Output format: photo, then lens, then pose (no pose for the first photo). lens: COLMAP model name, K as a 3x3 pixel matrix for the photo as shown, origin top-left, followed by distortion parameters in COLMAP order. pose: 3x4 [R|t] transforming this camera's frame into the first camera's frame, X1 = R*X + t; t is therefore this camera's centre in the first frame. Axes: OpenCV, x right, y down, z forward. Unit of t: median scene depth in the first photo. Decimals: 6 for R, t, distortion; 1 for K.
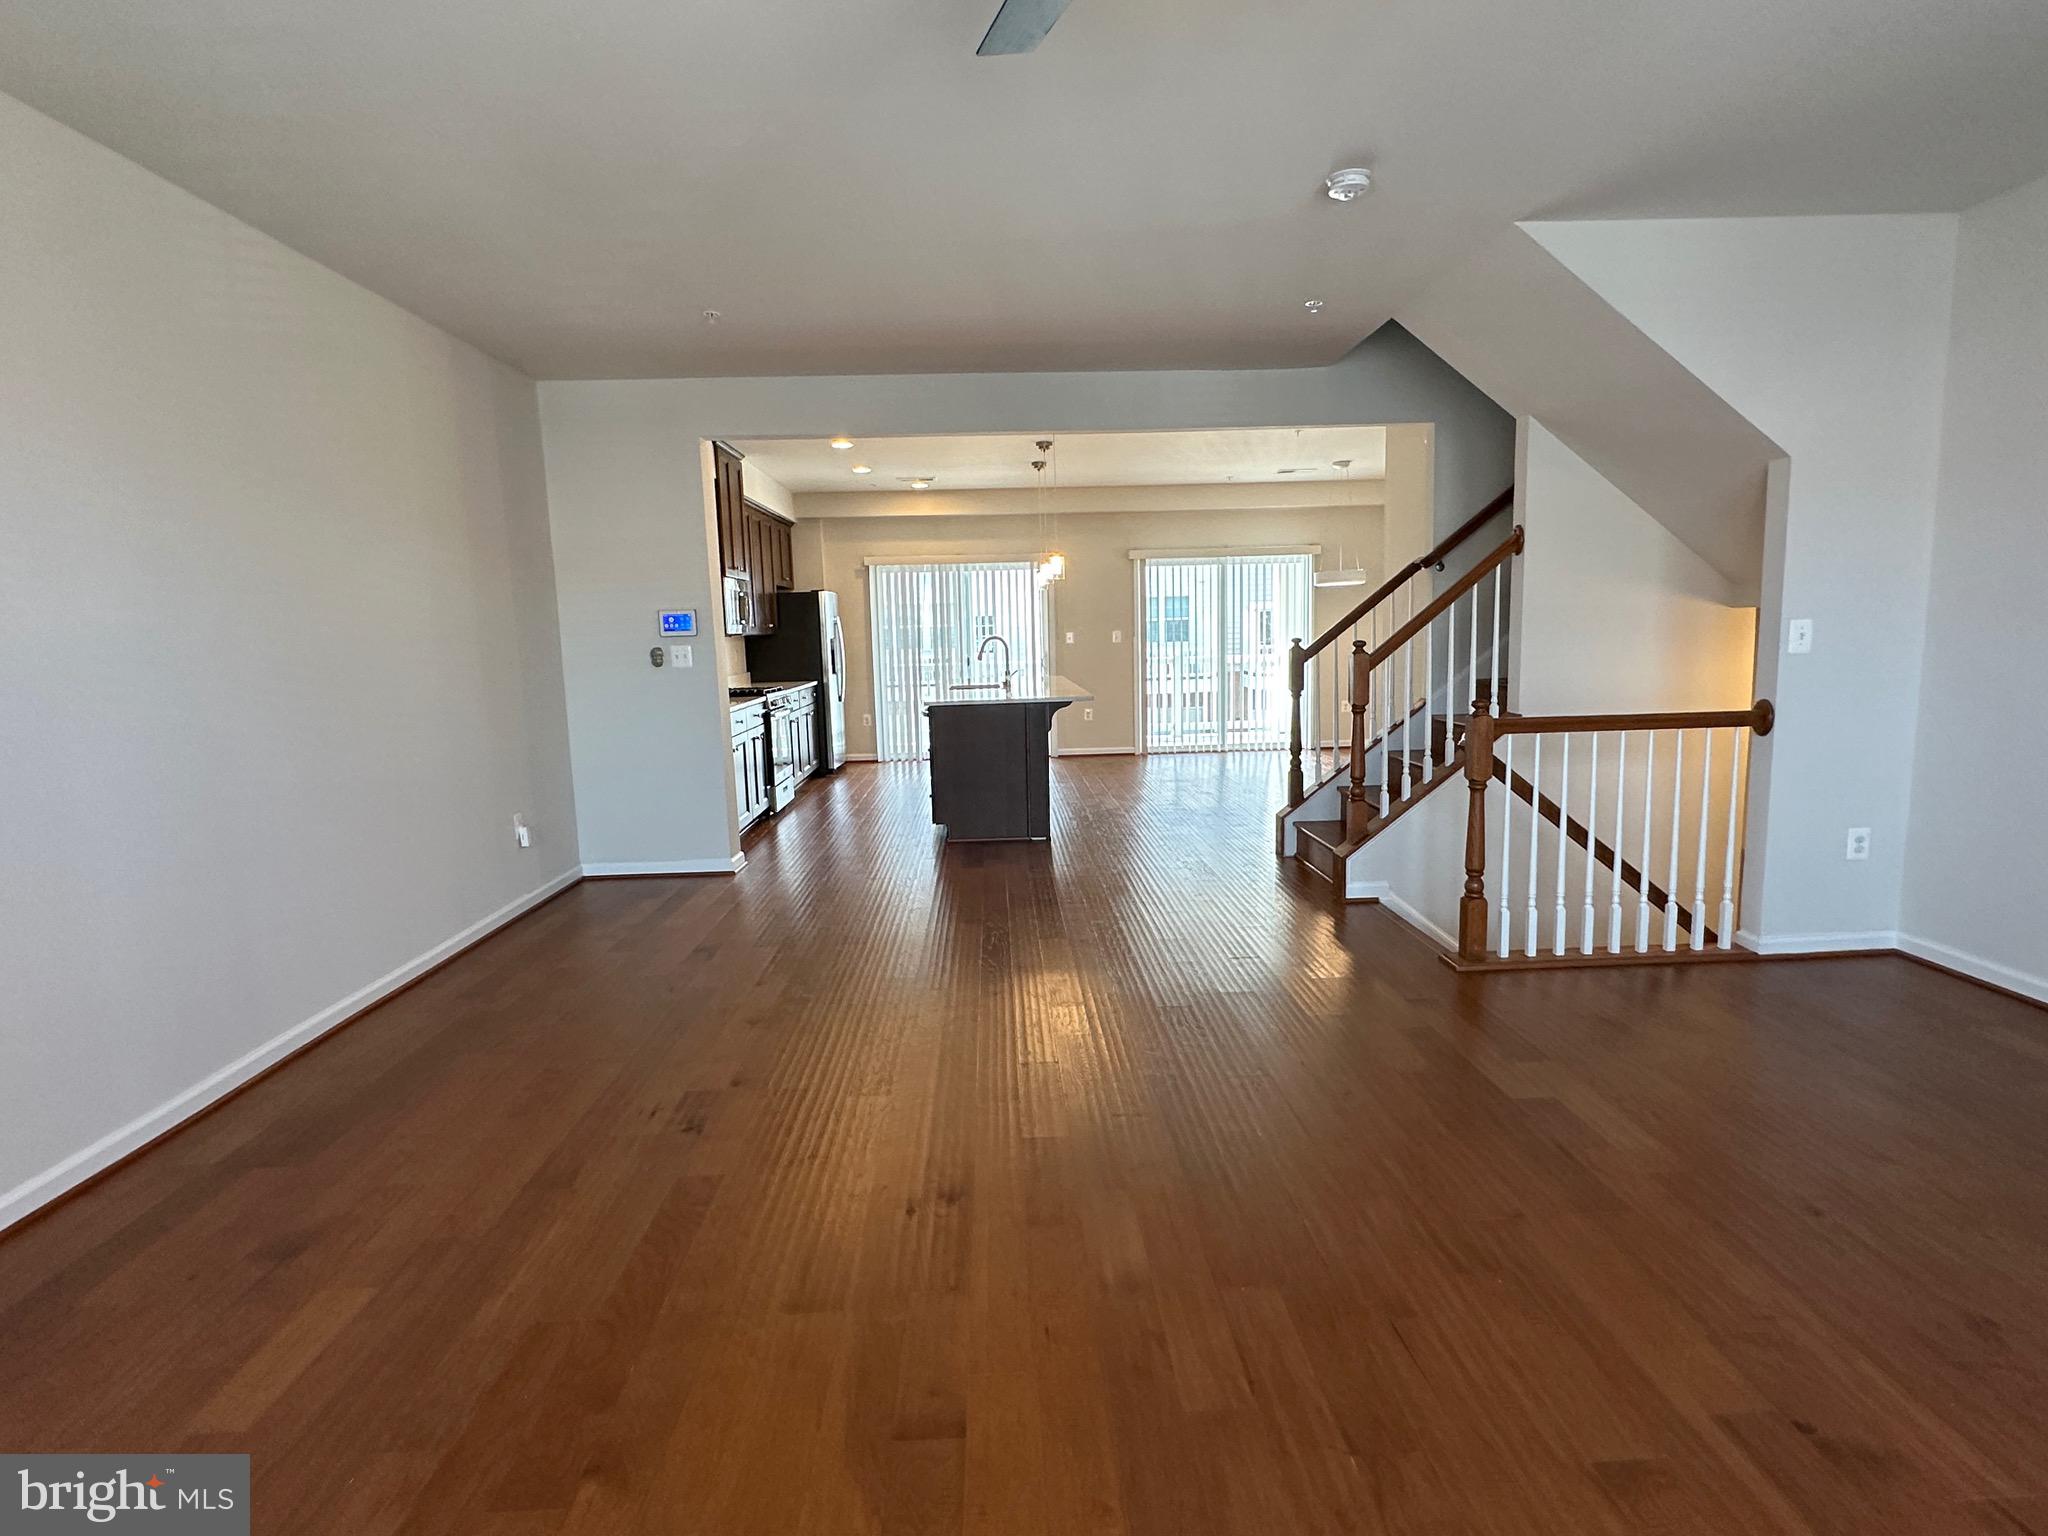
lens RADIAL K [[1092.1, 0, 1024.5], [0, 1092.1, 770.1], [0, 0, 1]] dist [-0.003790, 0.000901]
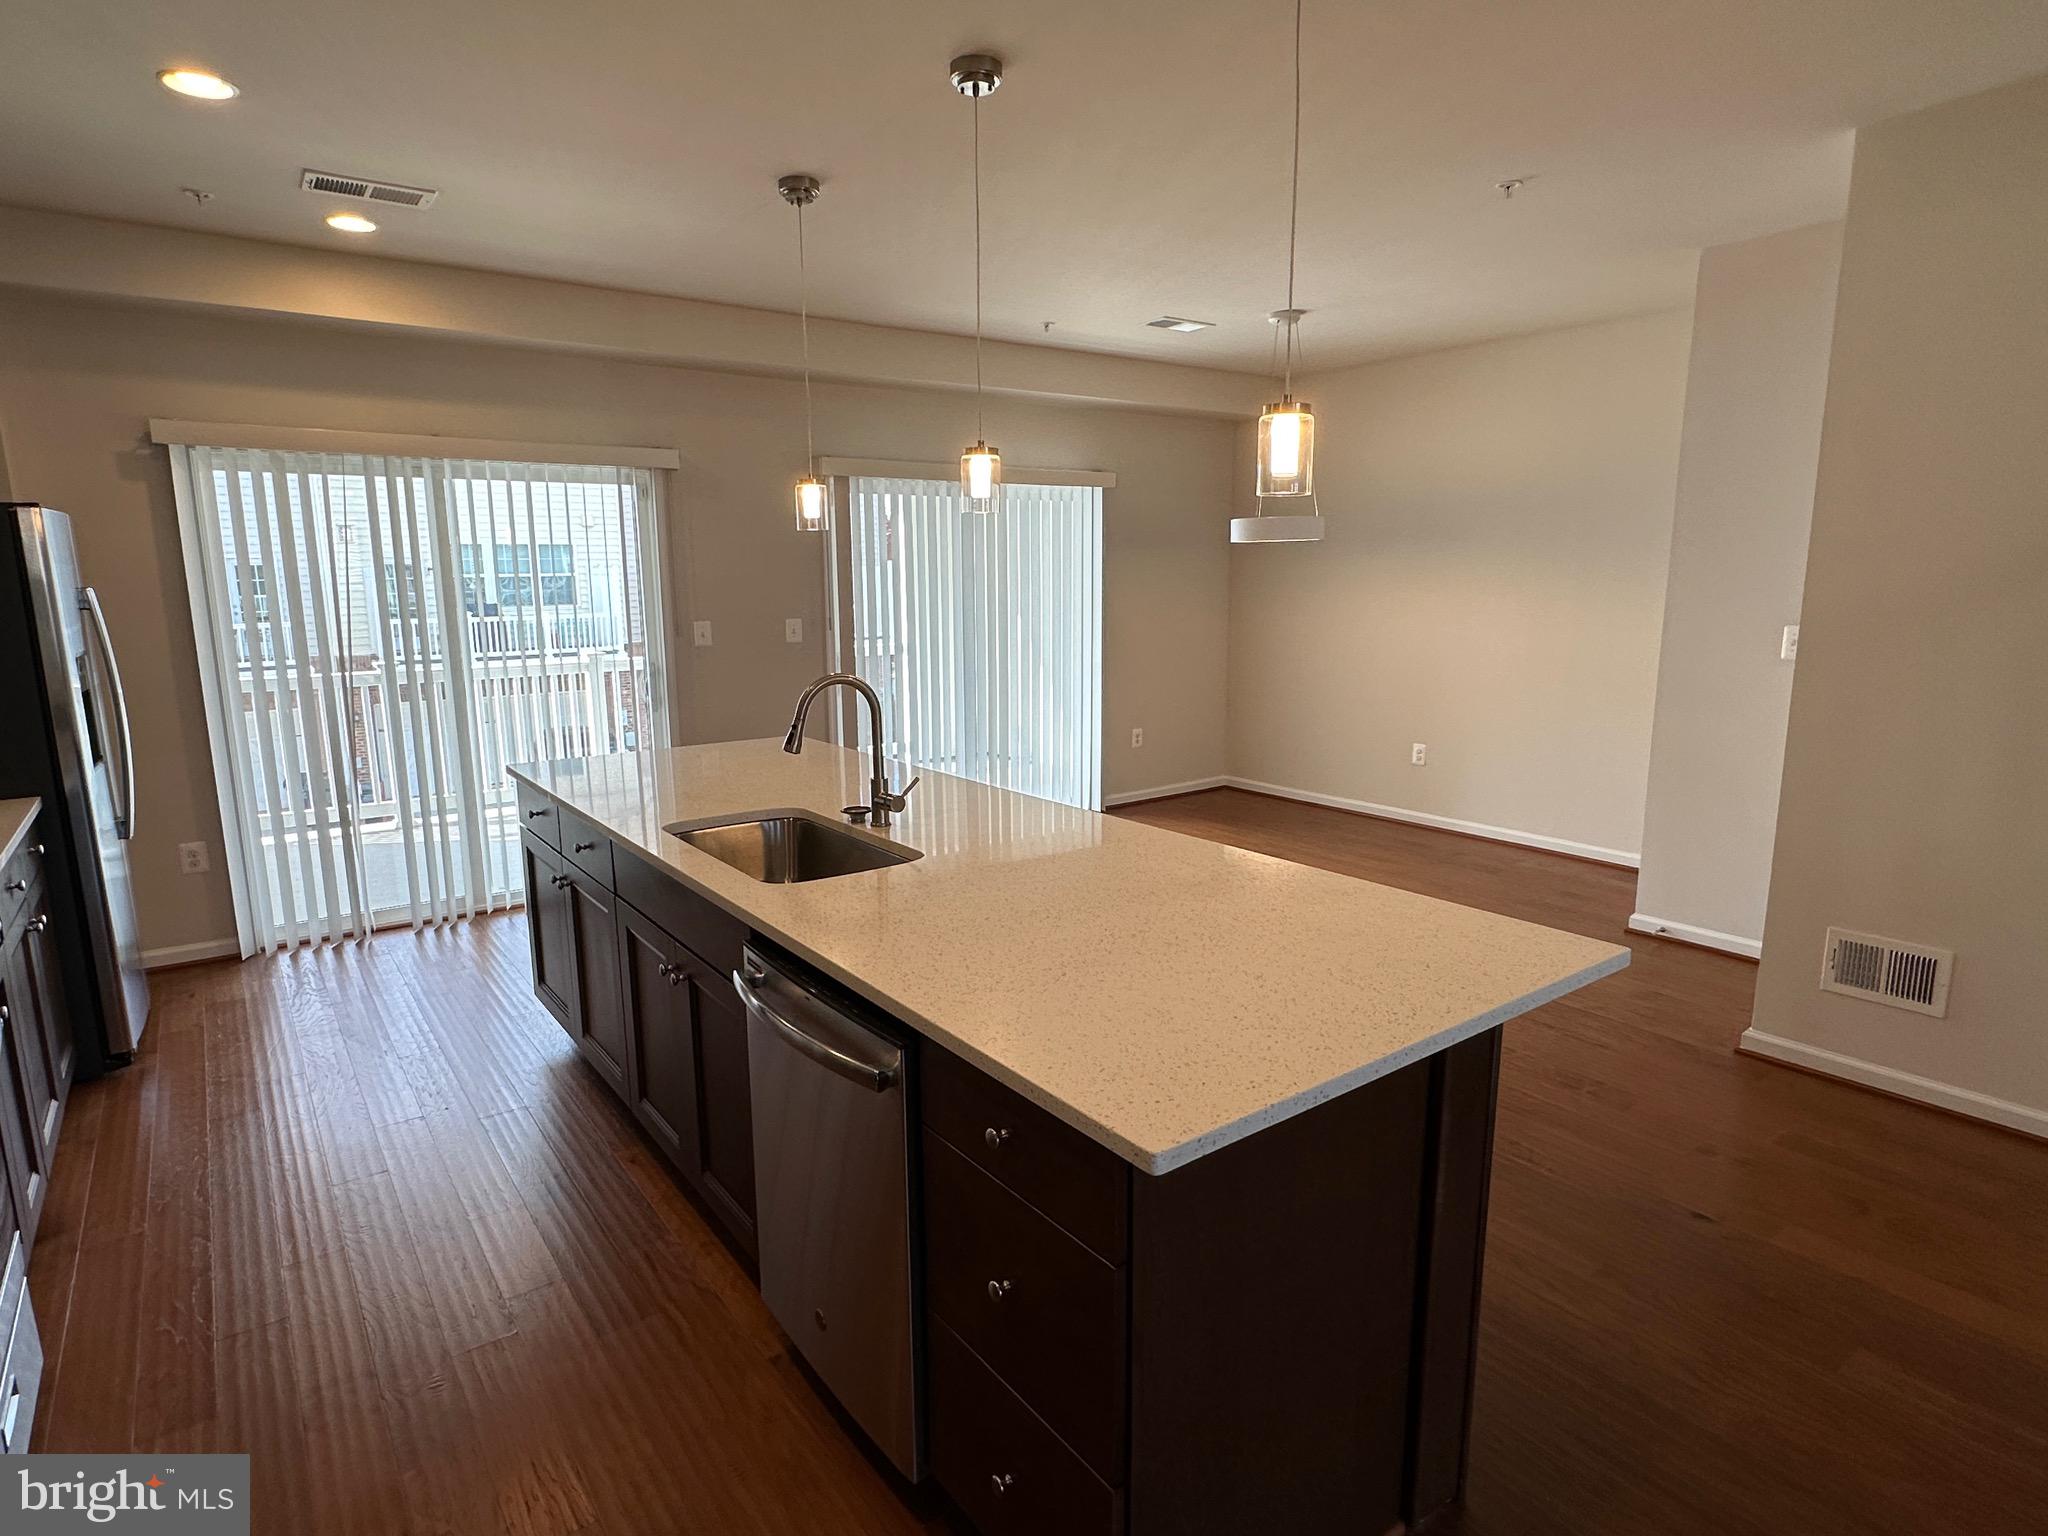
lens RADIAL K [[1122.3, 0, 1026.6], [0, 1122.3, 778.7], [0, 0, 1]] dist [0.001610, 0.002380]
pose [[0.820309, -0.087475, 0.565191, -0.235167], [0.059825, 0.995937, 0.067313, -0.154566], [-0.568783, -0.021405, 0.822209, 0.961384]]
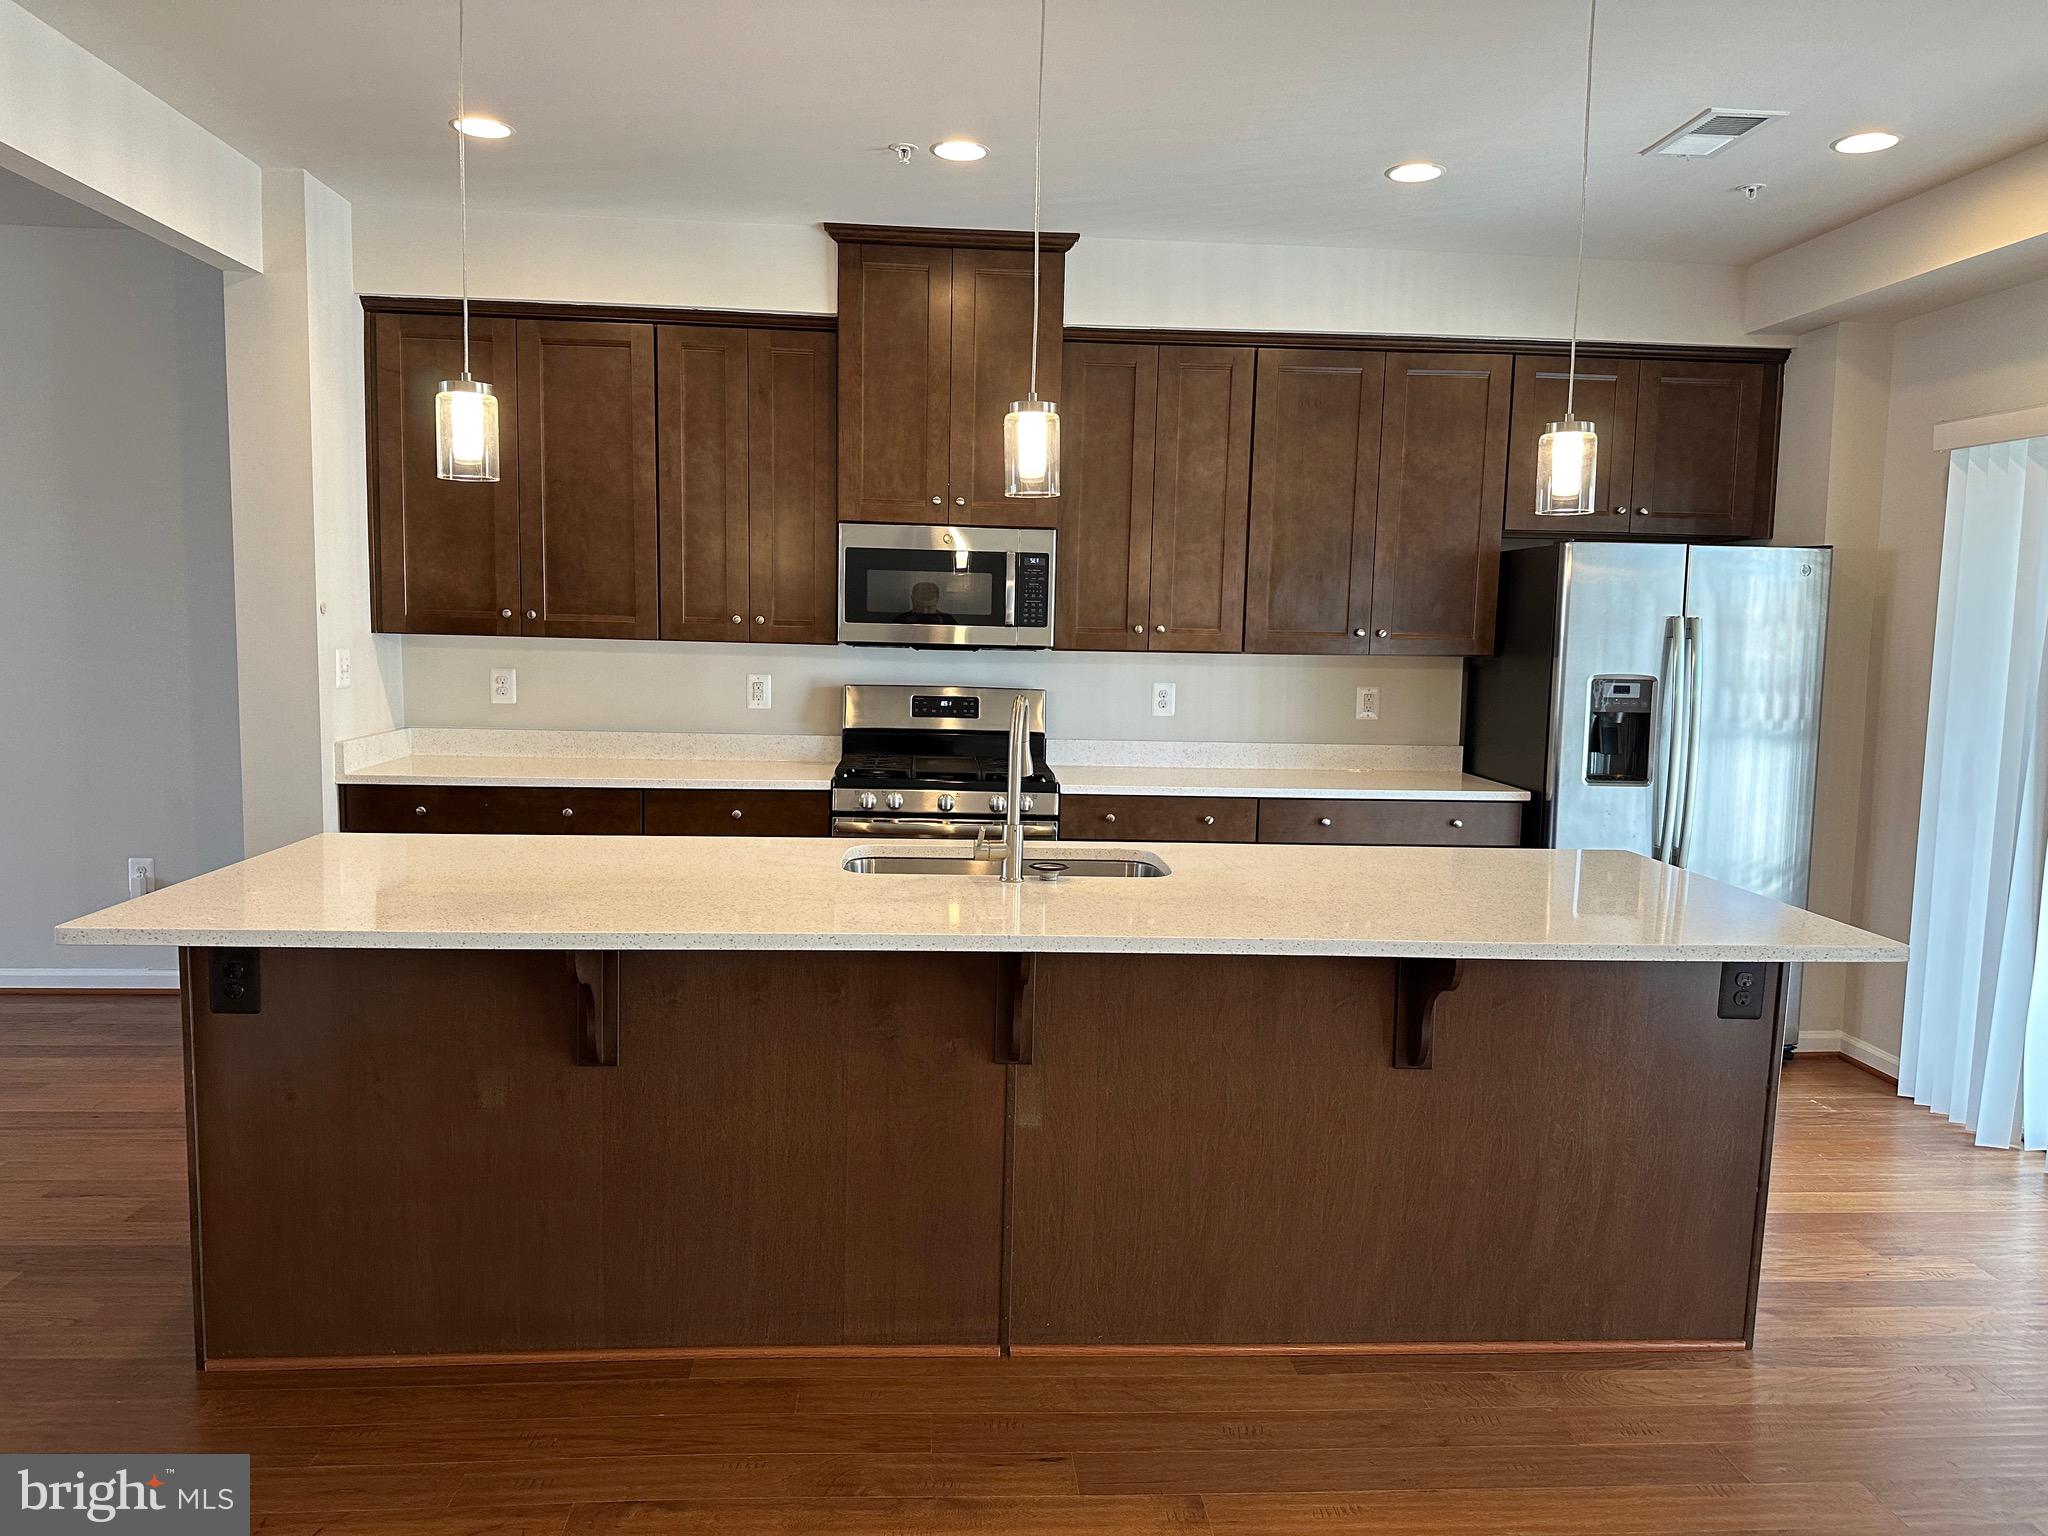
lens RADIAL K [[1440.7, 0, 1023.0], [0, 1440.7, 760.4], [0, 0, 1]] dist [0.072284, -0.002617]
pose [[0.047694, 0.133329, -0.989924, 0.464071], [-0.154998, 0.980035, 0.124530, -0.211212], [0.986763, 0.147497, 0.067407, 1.340793]]
